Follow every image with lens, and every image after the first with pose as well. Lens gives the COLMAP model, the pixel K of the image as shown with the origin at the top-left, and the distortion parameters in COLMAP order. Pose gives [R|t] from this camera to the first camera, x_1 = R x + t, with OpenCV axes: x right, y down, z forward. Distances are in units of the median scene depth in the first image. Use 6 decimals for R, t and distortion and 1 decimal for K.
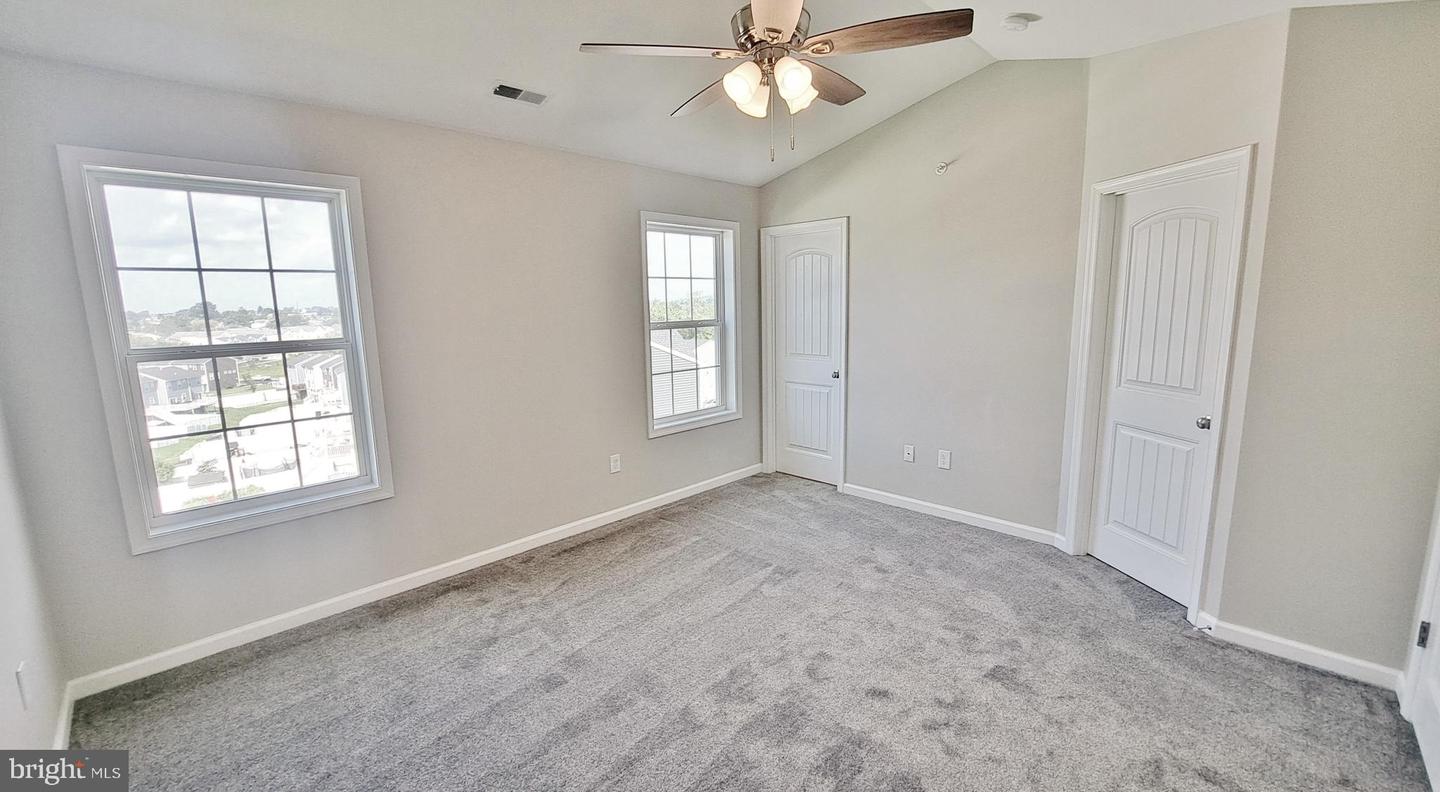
lens RADIAL K [[563.2, 0, 720.0], [0, 563.2, 396.0], [0, 0, 1]] dist [-0.023190, -0.000004]
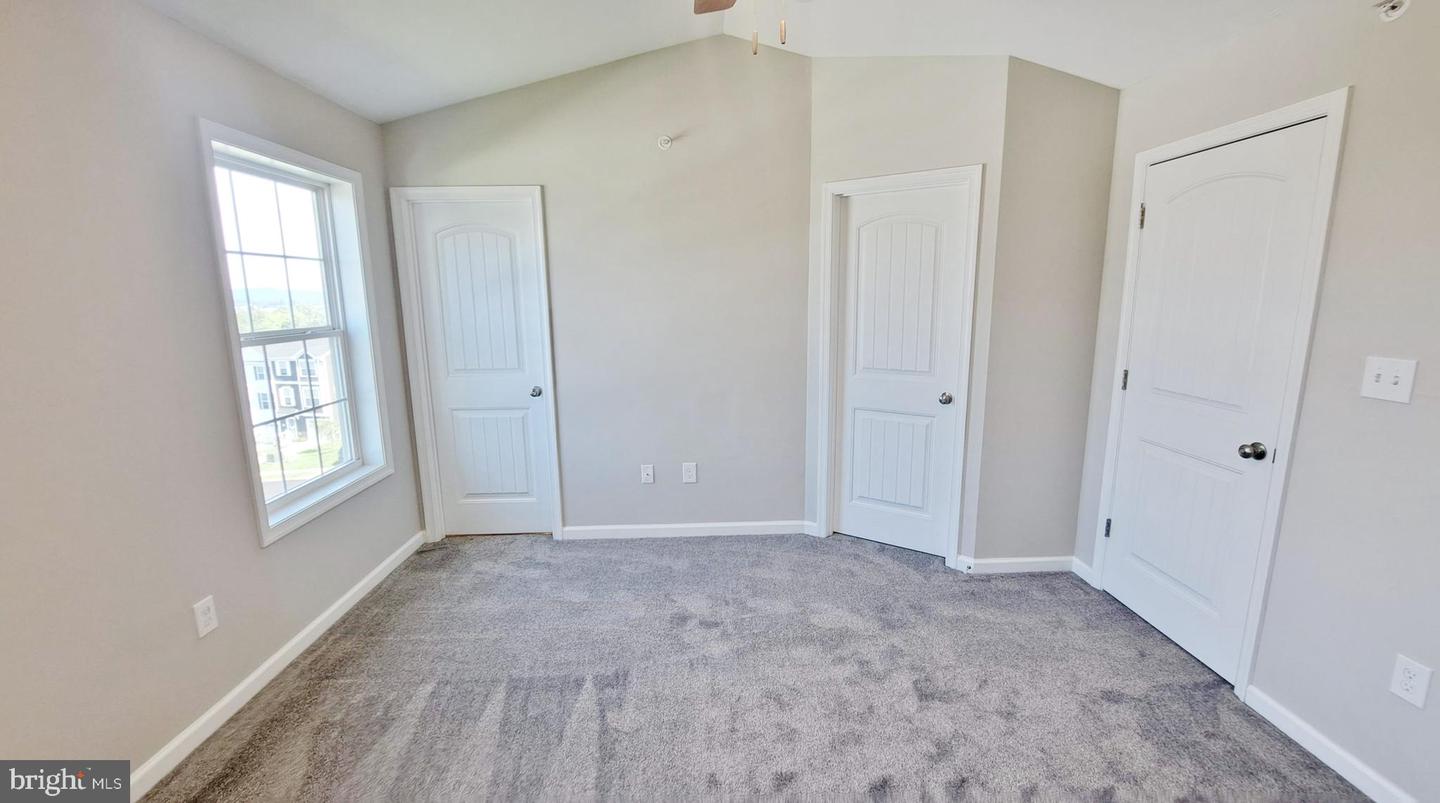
lens RADIAL K [[575.2, 0, 719.1], [0, 575.2, 398.7], [0, 0, 1]] dist [-0.019683, 0.000100]
pose [[0.688253, -0.118720, 0.715691, -0.246180], [0.117576, 0.991731, 0.051442, -0.053514], [-0.715880, 0.048743, 0.696520, 0.366891]]
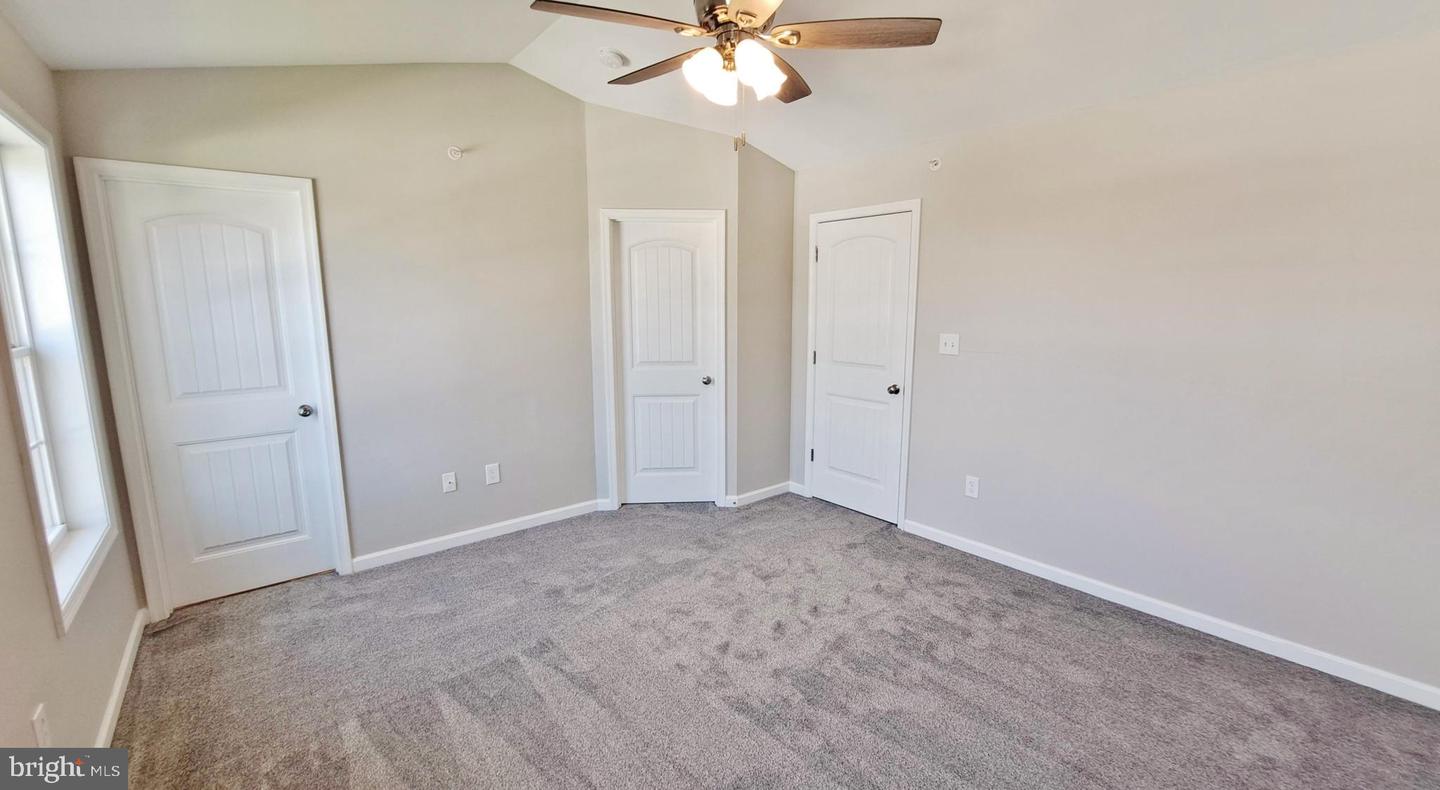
lens RADIAL K [[580.1, 0, 720.0], [0, 580.1, 395.0], [0, 0, 1]] dist [-0.022651, 0.000095]
pose [[0.100002, -0.141213, 0.984915, -0.558149], [0.162987, 0.978831, 0.123792, -0.082092], [-0.981547, 0.148149, 0.120901, 0.574200]]
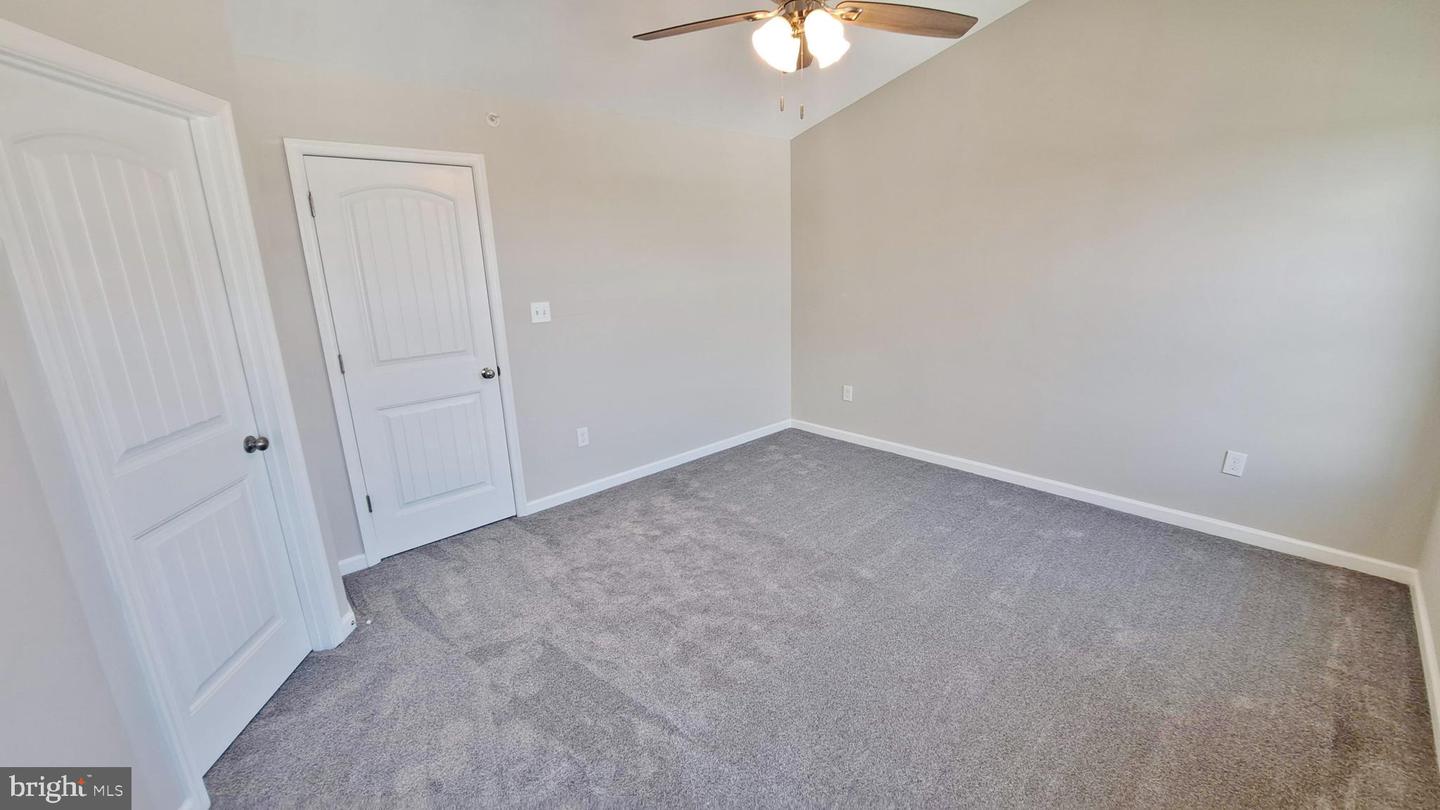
lens RADIAL K [[588.8, 0, 733.1], [0, 588.8, 403.3], [0, 0, 1]] dist [-0.020824, -0.000089]
pose [[-0.998762, 0.035595, 0.034738, 0.119730], [0.046574, 0.914409, 0.402103, -0.232132], [-0.017452, 0.403223, -0.914935, 1.293609]]
